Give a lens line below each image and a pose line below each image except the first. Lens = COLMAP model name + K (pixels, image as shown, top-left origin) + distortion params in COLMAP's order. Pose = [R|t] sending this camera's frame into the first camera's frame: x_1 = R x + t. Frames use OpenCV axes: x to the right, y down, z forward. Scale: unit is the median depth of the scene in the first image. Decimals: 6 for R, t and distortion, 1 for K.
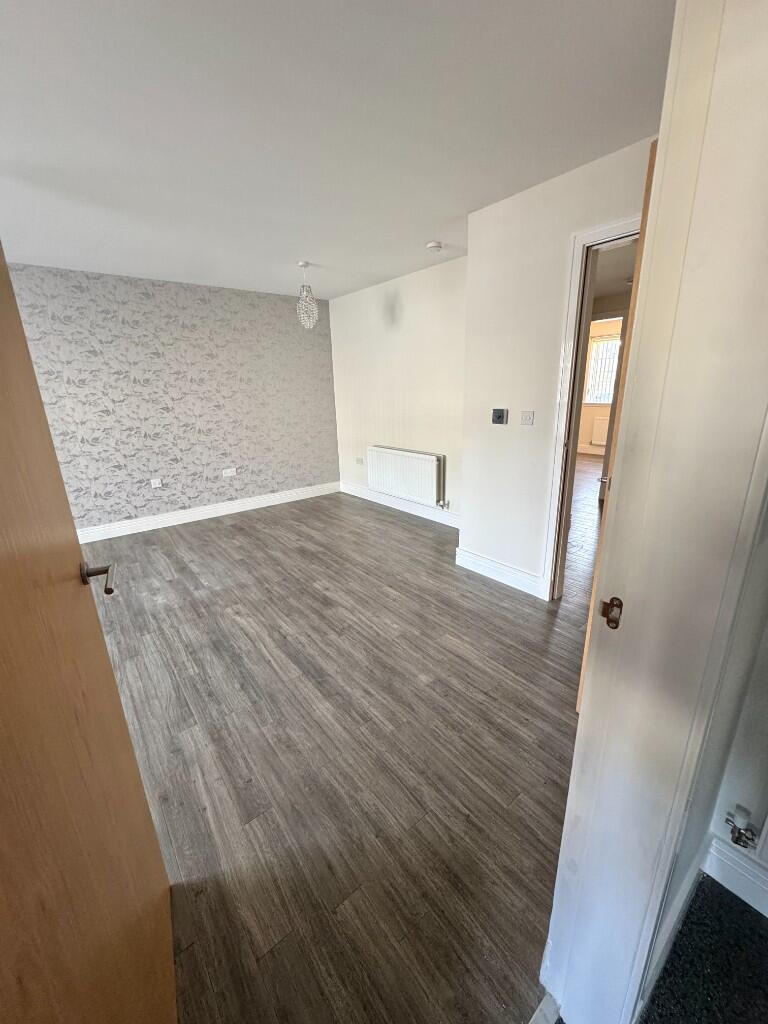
lens RADIAL K [[408.4, 0, 384.0], [0, 408.4, 512.0], [0, 0, 1]] dist [-0.002646, 0.000216]
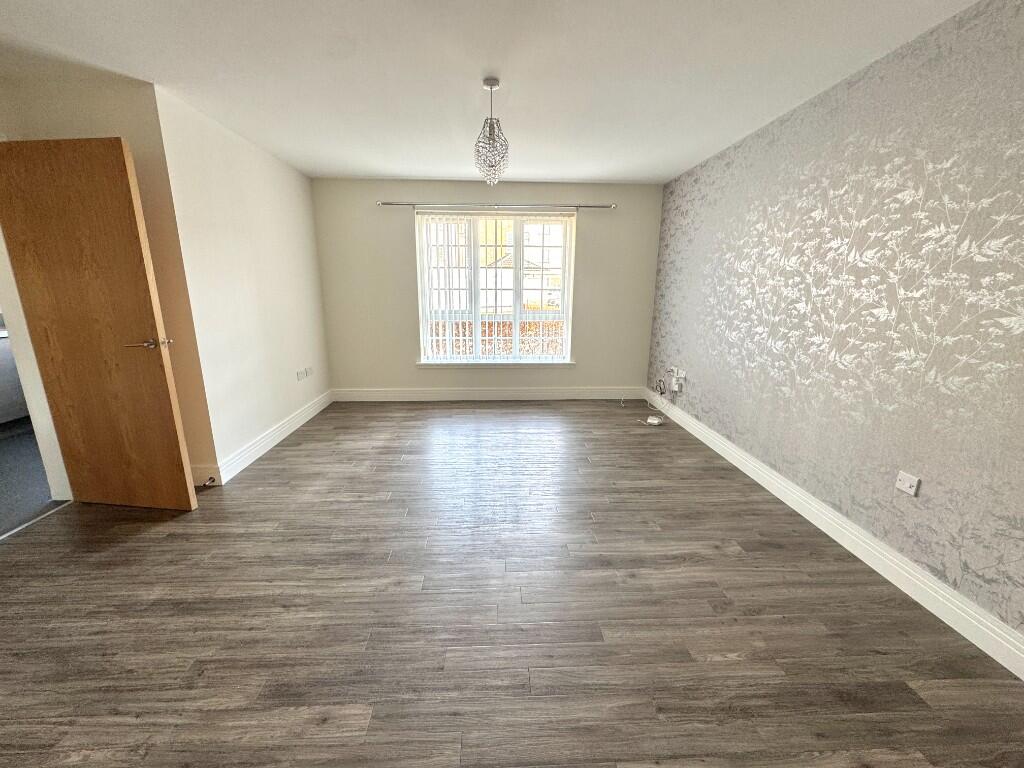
lens RADIAL K [[408.4, 0, 511.3], [0, 408.4, 381.7], [0, 0, 1]] dist [-0.002646, 0.000216]
pose [[-0.582267, 0.211306, -0.785057, 0.008823], [-0.229757, 0.883502, 0.408211, -0.354887], [0.779857, 0.418060, -0.465885, 1.195085]]
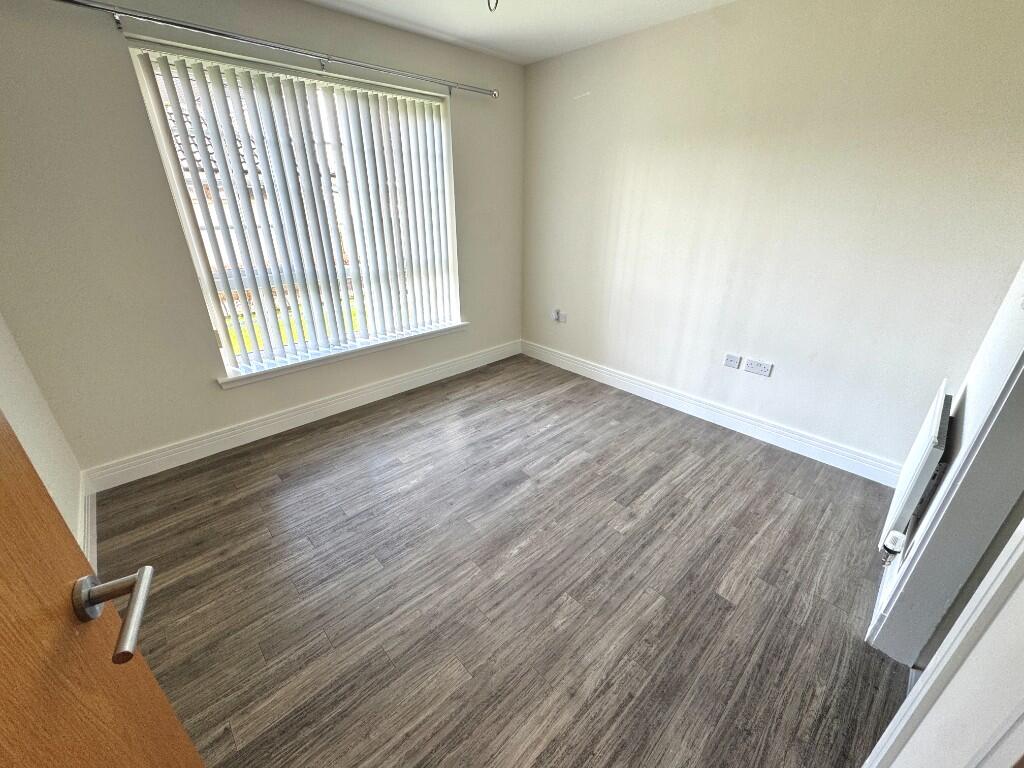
lens RADIAL K [[408.4, 0, 511.3], [0, 408.4, 381.7], [0, 0, 1]] dist [-0.002646, 0.000216]
pose [[0.082746, 0.428260, -0.899859, -0.261193], [-0.298088, 0.872252, 0.387711, -0.172095], [0.950945, 0.236155, 0.199834, 0.523636]]
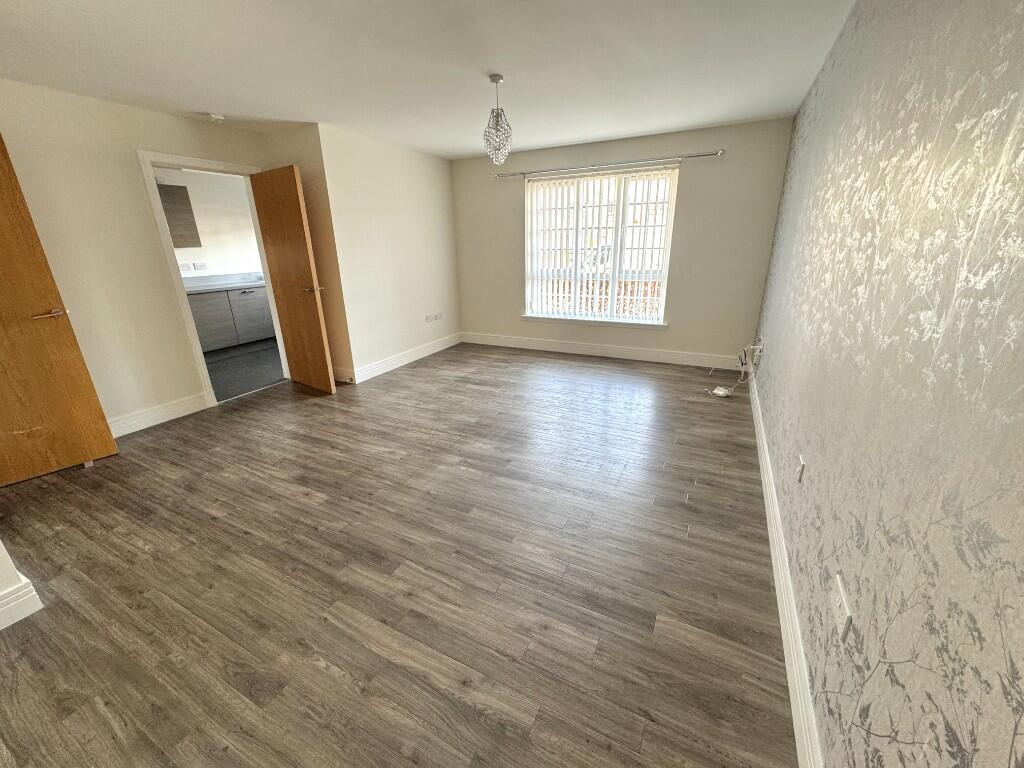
lens RADIAL K [[408.4, 0, 511.3], [0, 408.4, 381.7], [0, 0, 1]] dist [-0.002646, 0.000216]
pose [[-0.906703, 0.179039, -0.381884, -0.238163], [-0.080355, 0.815518, 0.573127, -0.496797], [0.414045, 0.550342, -0.725045, 1.623918]]
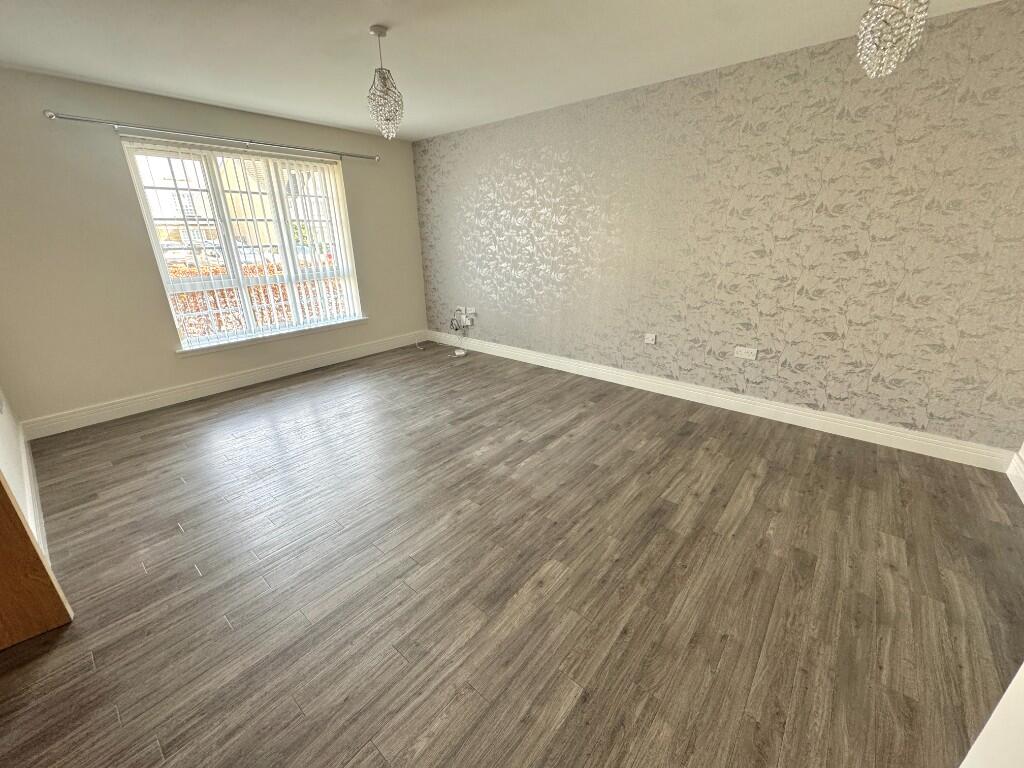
lens RADIAL K [[408.4, 0, 511.3], [0, 408.4, 381.7], [0, 0, 1]] dist [-0.002646, 0.000216]
pose [[0.199513, 0.358217, -0.912072, 0.274430], [-0.280104, 0.912796, 0.297229, -0.231218], [0.939008, 0.196174, 0.282453, 0.731676]]
